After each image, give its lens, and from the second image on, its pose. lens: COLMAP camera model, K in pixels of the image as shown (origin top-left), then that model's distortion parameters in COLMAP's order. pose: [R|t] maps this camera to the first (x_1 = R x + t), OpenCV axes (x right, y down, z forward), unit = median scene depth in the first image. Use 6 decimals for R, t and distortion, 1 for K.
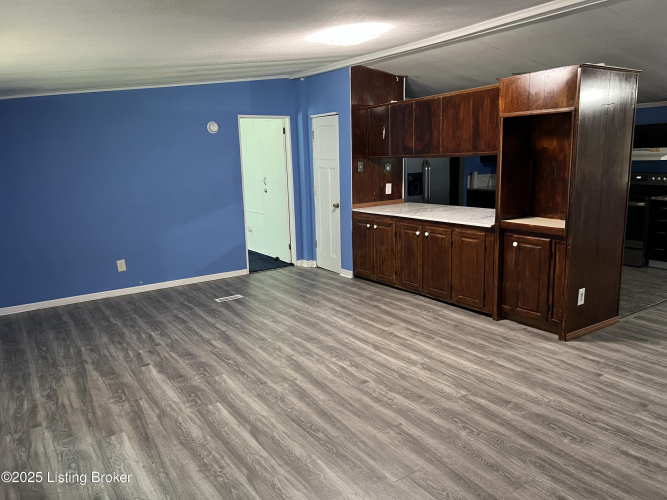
lens RADIAL K [[513.0, 0, 335.5], [0, 513.0, 246.4], [0, 0, 1]] dist [0.064410, -0.070862]
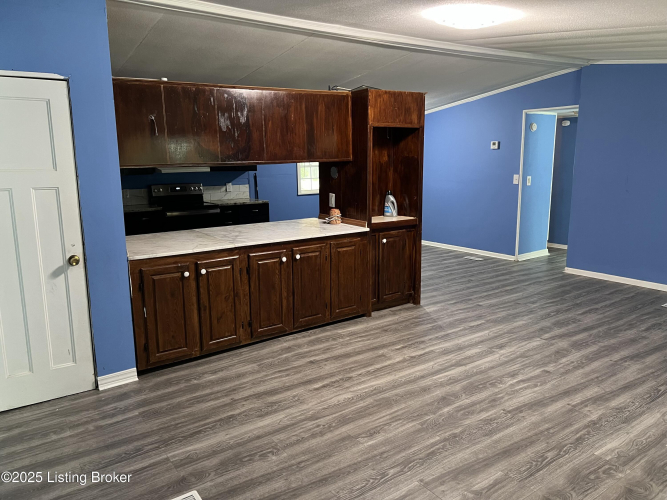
lens RADIAL K [[513.0, 0, 332.8], [0, 513.0, 248.0], [0, 0, 1]] dist [0.064410, -0.070862]
pose [[-0.035567, -0.152893, 0.987603, -0.777401], [0.188379, 0.969487, 0.156873, -0.191209], [-0.981452, 0.191623, -0.005680, 1.154169]]
